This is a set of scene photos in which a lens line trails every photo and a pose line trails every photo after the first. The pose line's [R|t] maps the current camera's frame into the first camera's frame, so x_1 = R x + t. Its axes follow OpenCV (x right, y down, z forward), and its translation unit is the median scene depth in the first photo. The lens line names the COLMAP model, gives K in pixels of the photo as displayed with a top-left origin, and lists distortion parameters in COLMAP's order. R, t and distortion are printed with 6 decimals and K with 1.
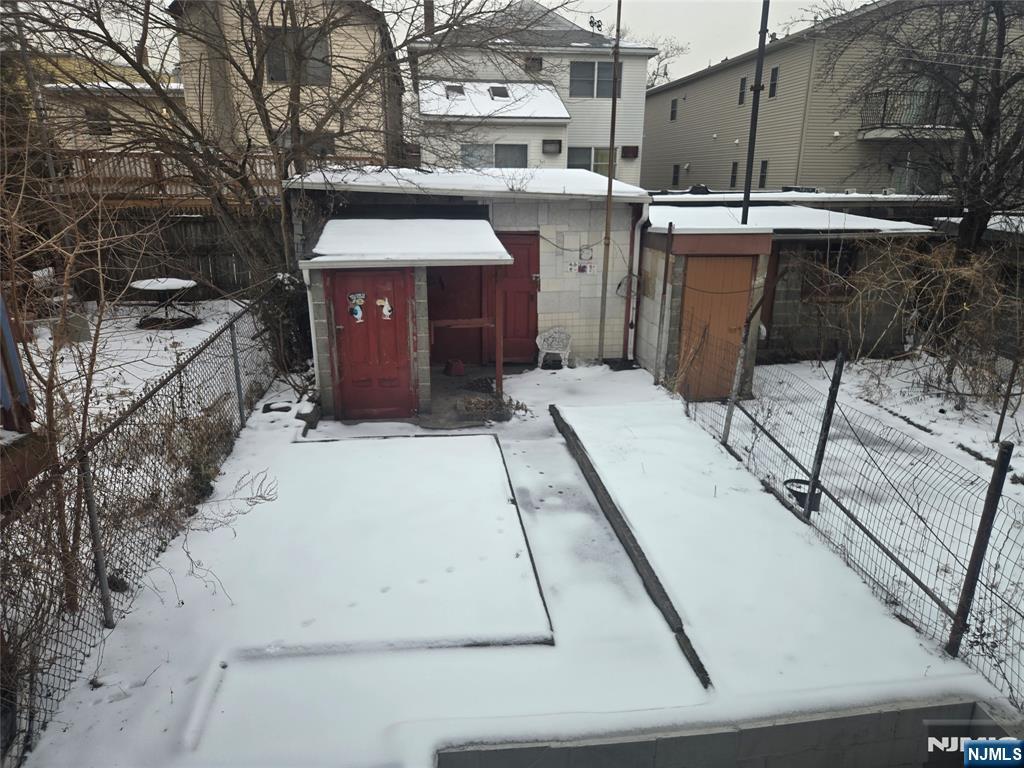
lens RADIAL K [[683.9, 0, 518.3], [0, 683.9, 388.8], [0, 0, 1]] dist [0.064925, -0.050044]
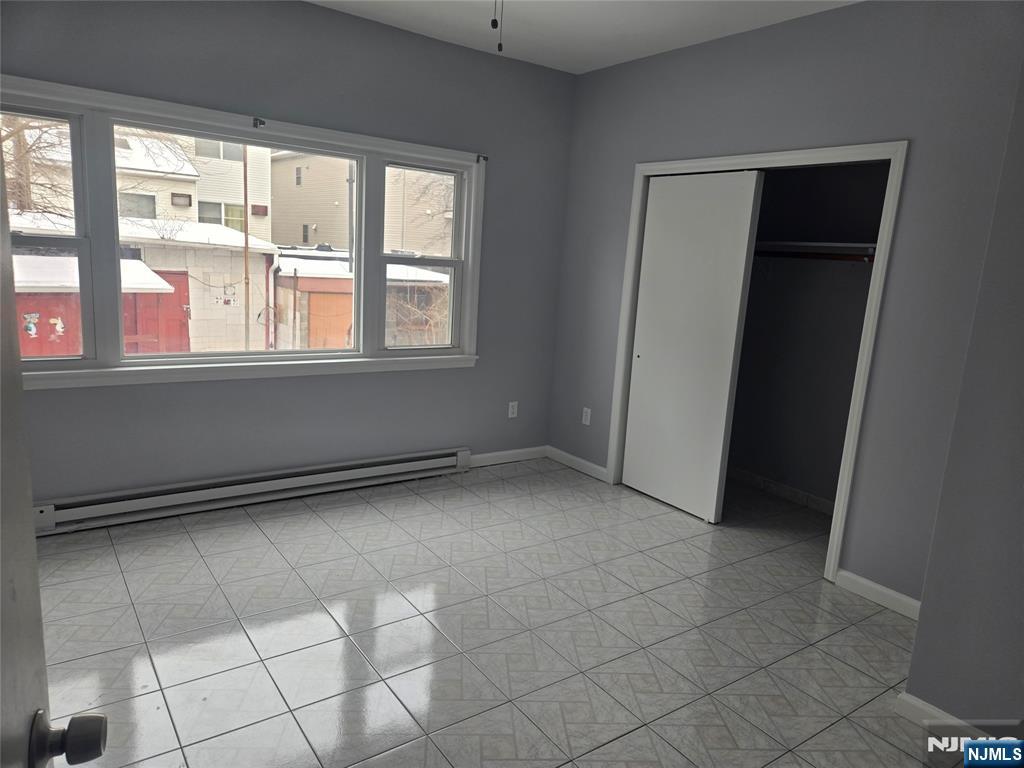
lens RADIAL K [[683.9, 0, 517.9], [0, 683.9, 387.8], [0, 0, 1]] dist [0.064925, -0.050044]
pose [[0.875425, -0.048099, 0.480955, -0.059655], [0.087037, 0.994458, -0.058971, 0.107039], [-0.475454, 0.093485, 0.874760, -0.368207]]
